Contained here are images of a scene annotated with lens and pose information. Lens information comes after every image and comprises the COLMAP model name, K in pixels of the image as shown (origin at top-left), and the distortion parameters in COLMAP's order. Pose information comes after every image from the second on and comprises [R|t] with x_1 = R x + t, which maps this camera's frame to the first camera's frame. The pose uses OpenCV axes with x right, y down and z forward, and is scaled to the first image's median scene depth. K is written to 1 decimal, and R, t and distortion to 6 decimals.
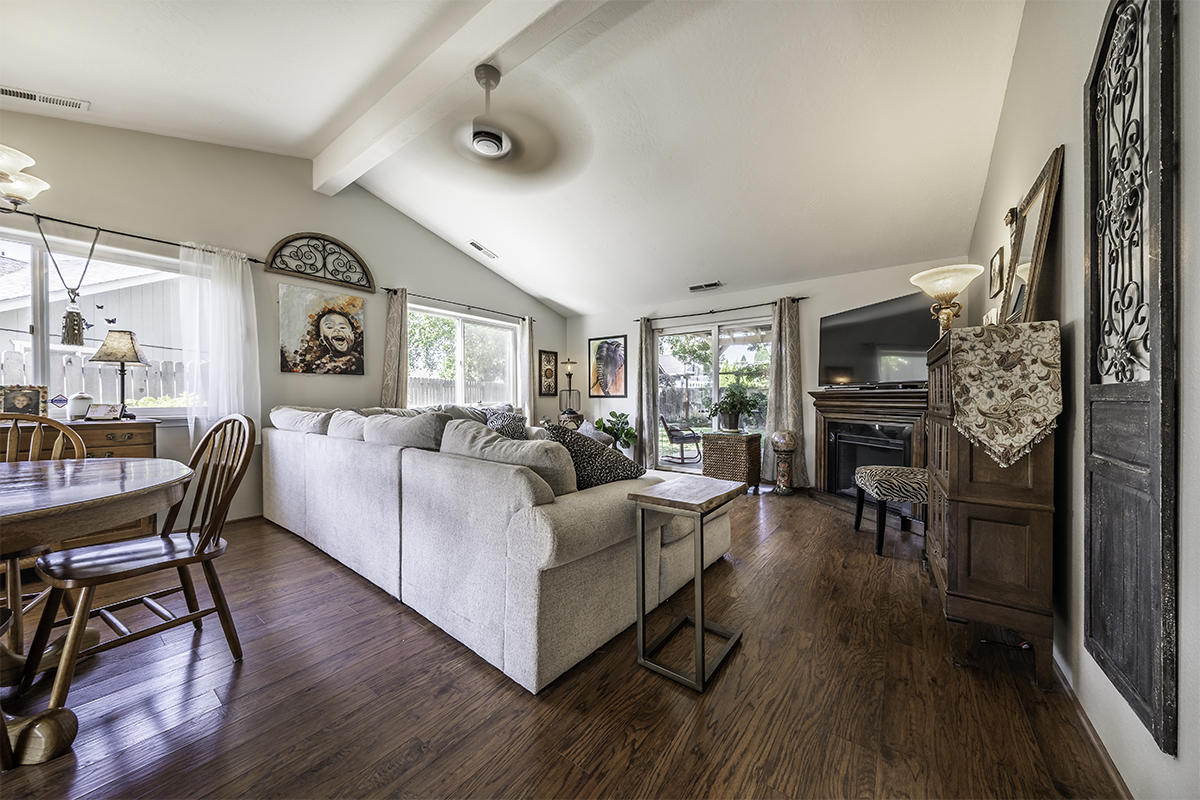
lens RADIAL K [[418.6, 0, 602.0], [0, 418.6, 398.7], [0, 0, 1]] dist [-0.002418, 0.000094]
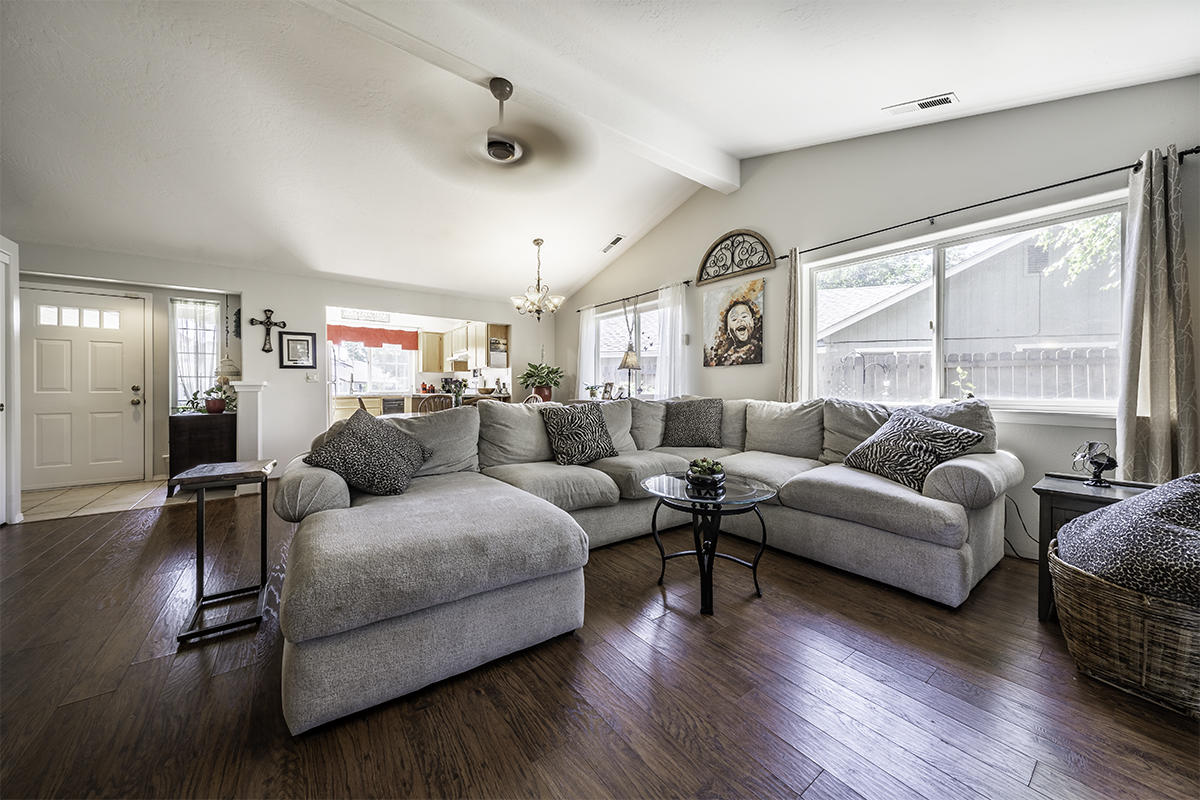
lens RADIAL K [[418.6, 0, 599.5], [0, 418.6, 399.5], [0, 0, 1]] dist [-0.002418, 0.000094]
pose [[-0.257715, -0.001029, -0.966220, 0.424047], [-0.018696, 0.999818, 0.003921, 0.027135], [0.966040, 0.019075, -0.257687, 0.957785]]
